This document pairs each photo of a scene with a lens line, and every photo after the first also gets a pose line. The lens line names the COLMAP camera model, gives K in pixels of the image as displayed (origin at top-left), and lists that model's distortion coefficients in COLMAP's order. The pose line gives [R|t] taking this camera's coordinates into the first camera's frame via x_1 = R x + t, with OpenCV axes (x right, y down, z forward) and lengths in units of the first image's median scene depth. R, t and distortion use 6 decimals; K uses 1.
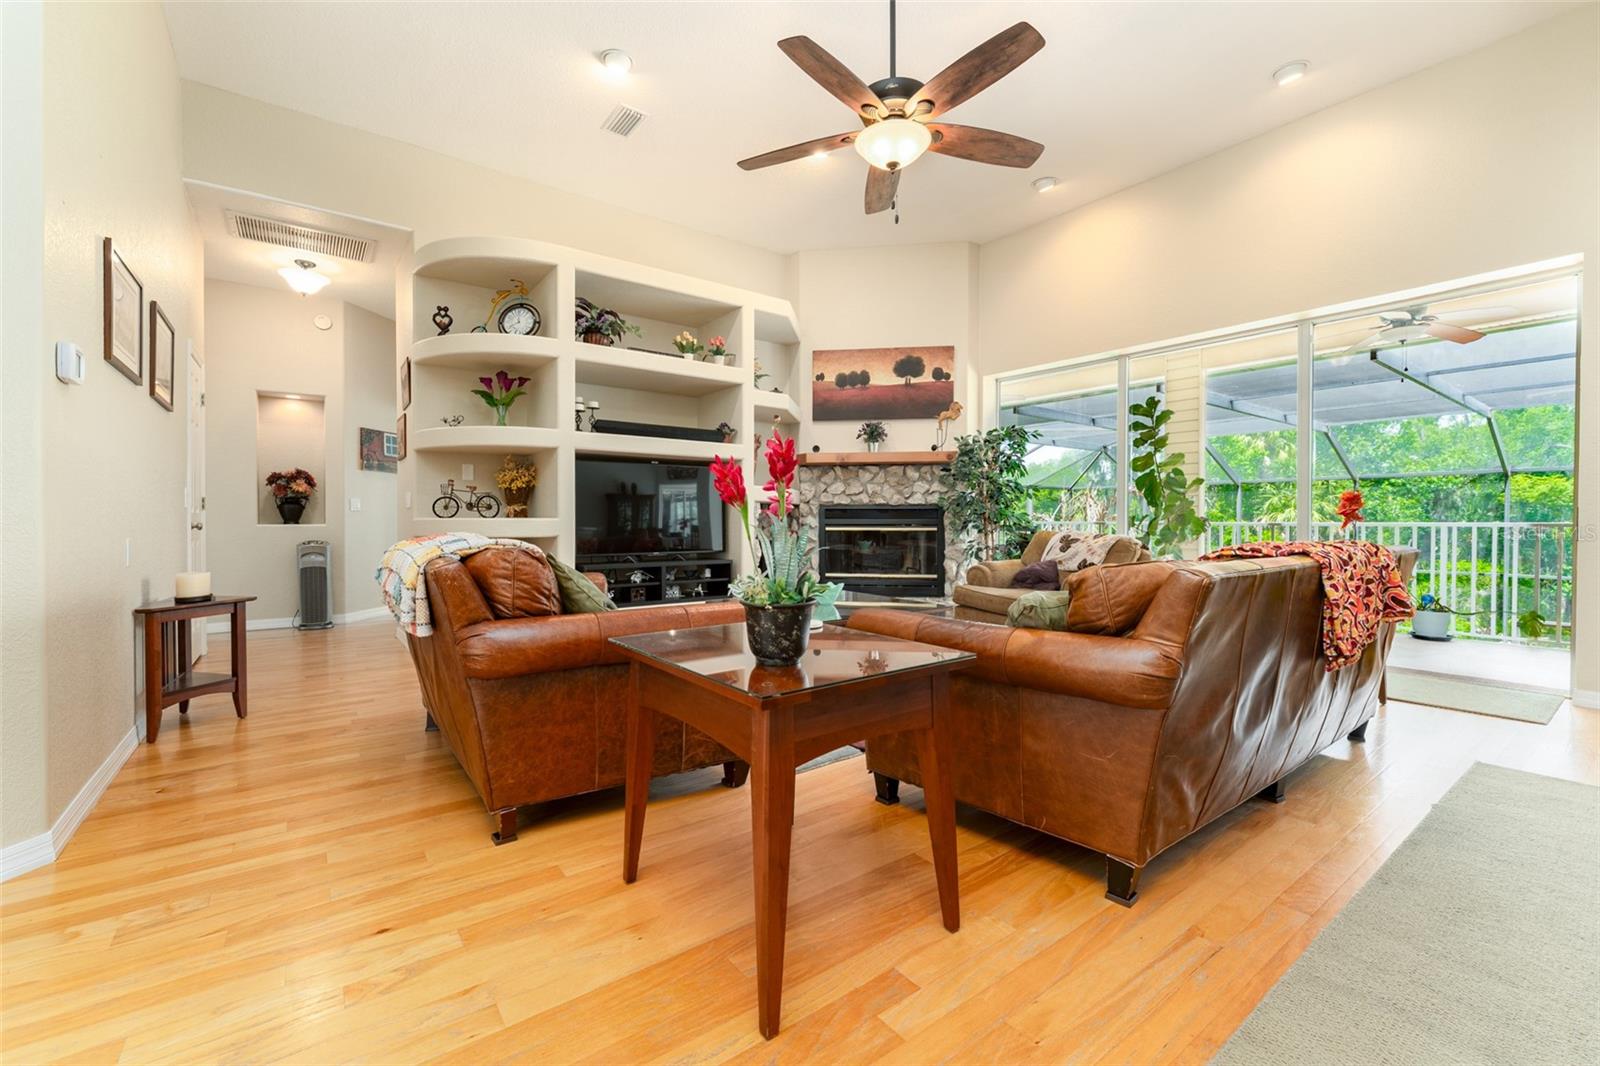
lens RADIAL K [[654.3, 0, 790.3], [0, 654.3, 516.1], [0, 0, 1]] dist [-0.001146, -0.000353]
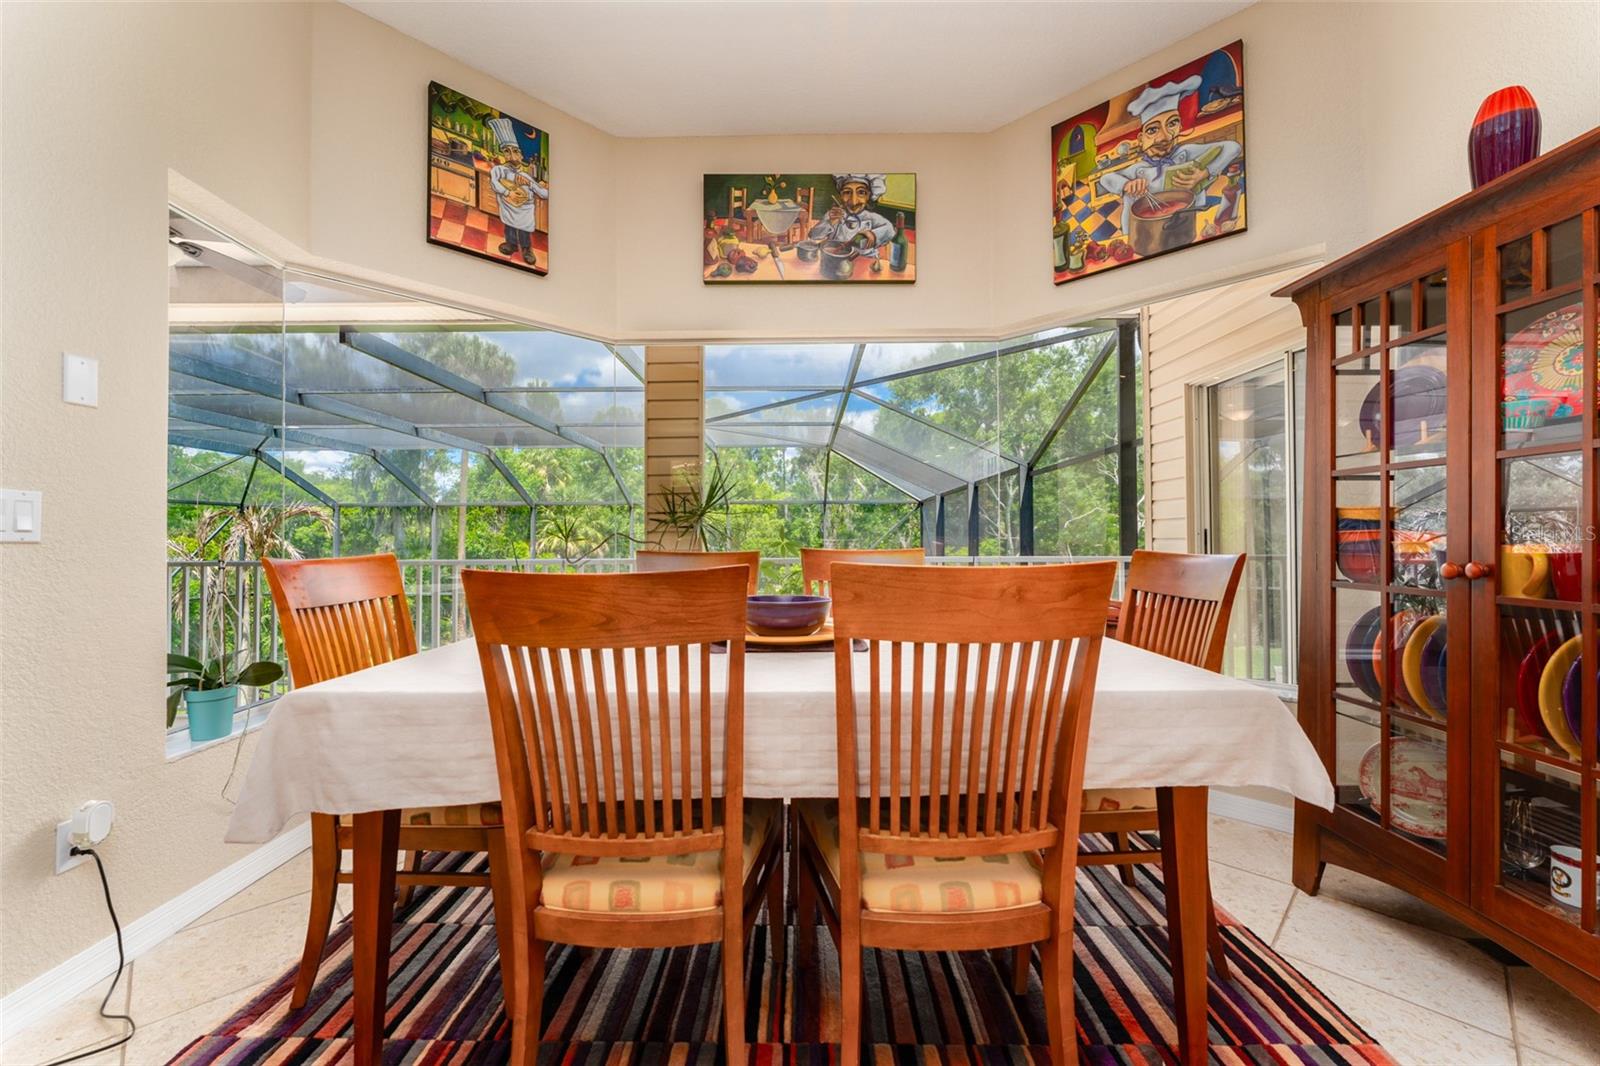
lens RADIAL K [[654.3, 0, 808.0], [0, 654.3, 533.2], [0, 0, 1]] dist [-0.001146, -0.000353]
pose [[0.591956, 0.005175, 0.805954, 0.717500], [0.001064, 0.999974, -0.007202, -0.016598], [-0.805970, 0.005120, 0.591935, 0.159164]]
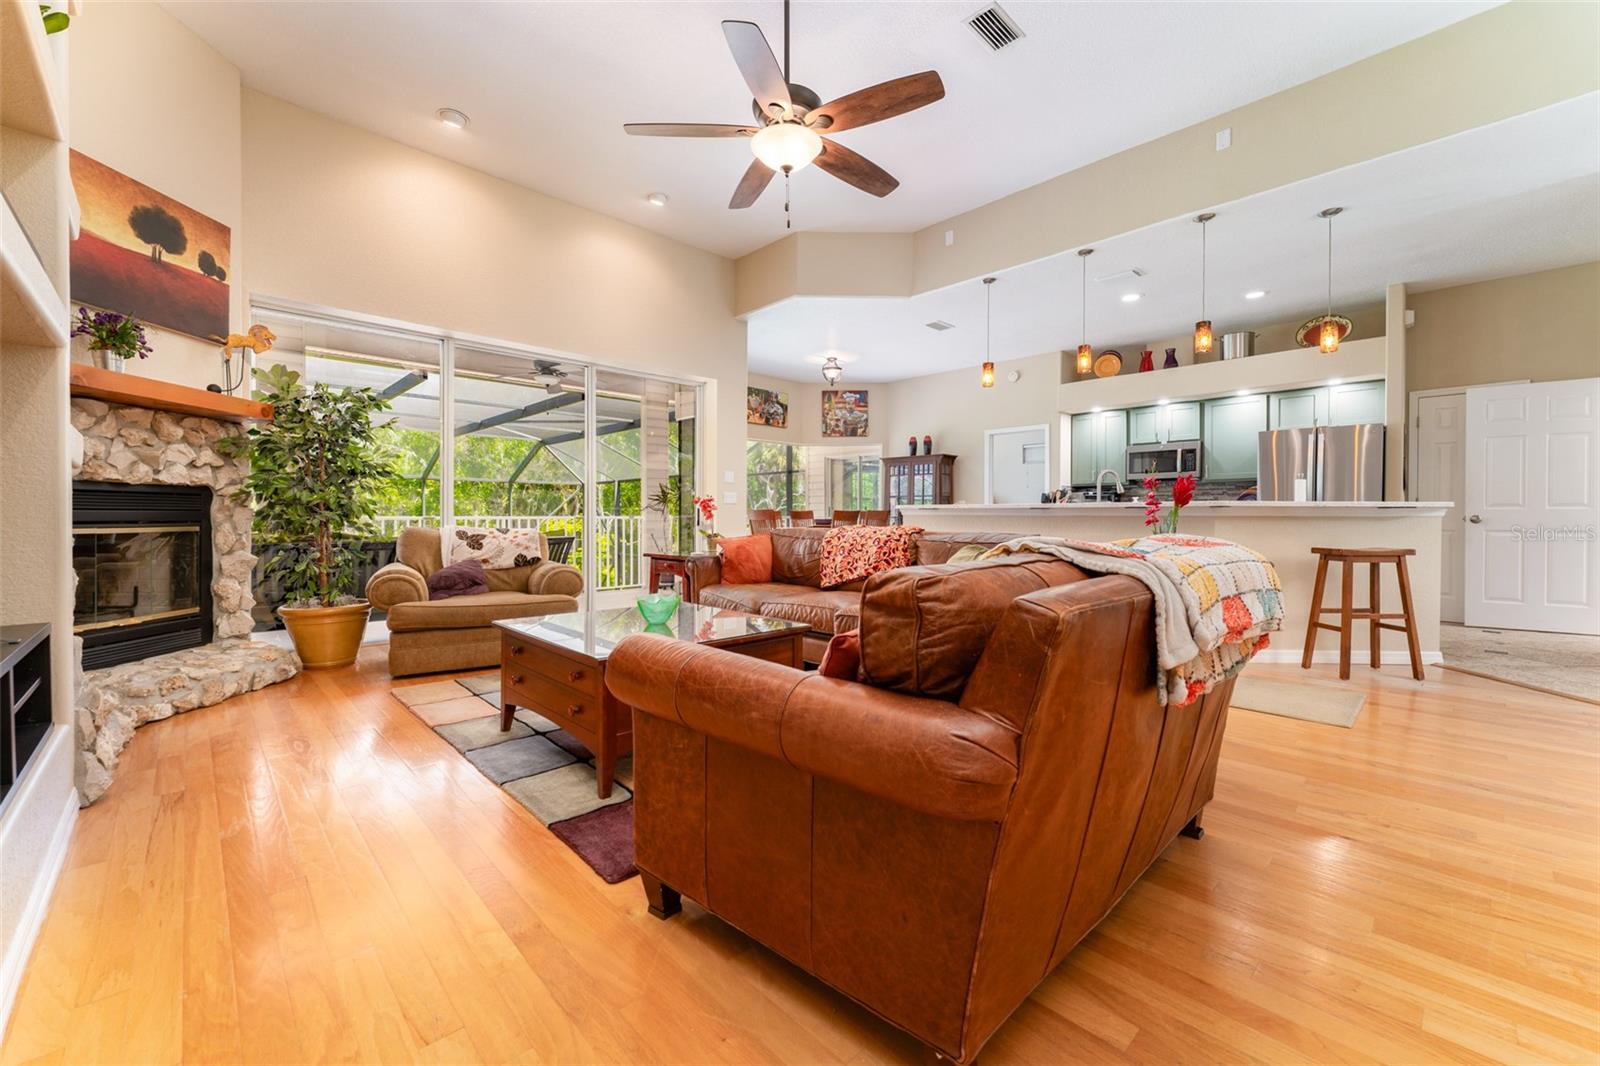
lens RADIAL K [[654.3, 0, 787.3], [0, 654.3, 537.5], [0, 0, 1]] dist [-0.001146, -0.000353]
pose [[-0.126326, -0.034502, 0.991389, -0.461336], [-0.008554, 0.999396, 0.033691, 0.004657], [-0.991952, -0.004224, -0.126544, 0.595726]]
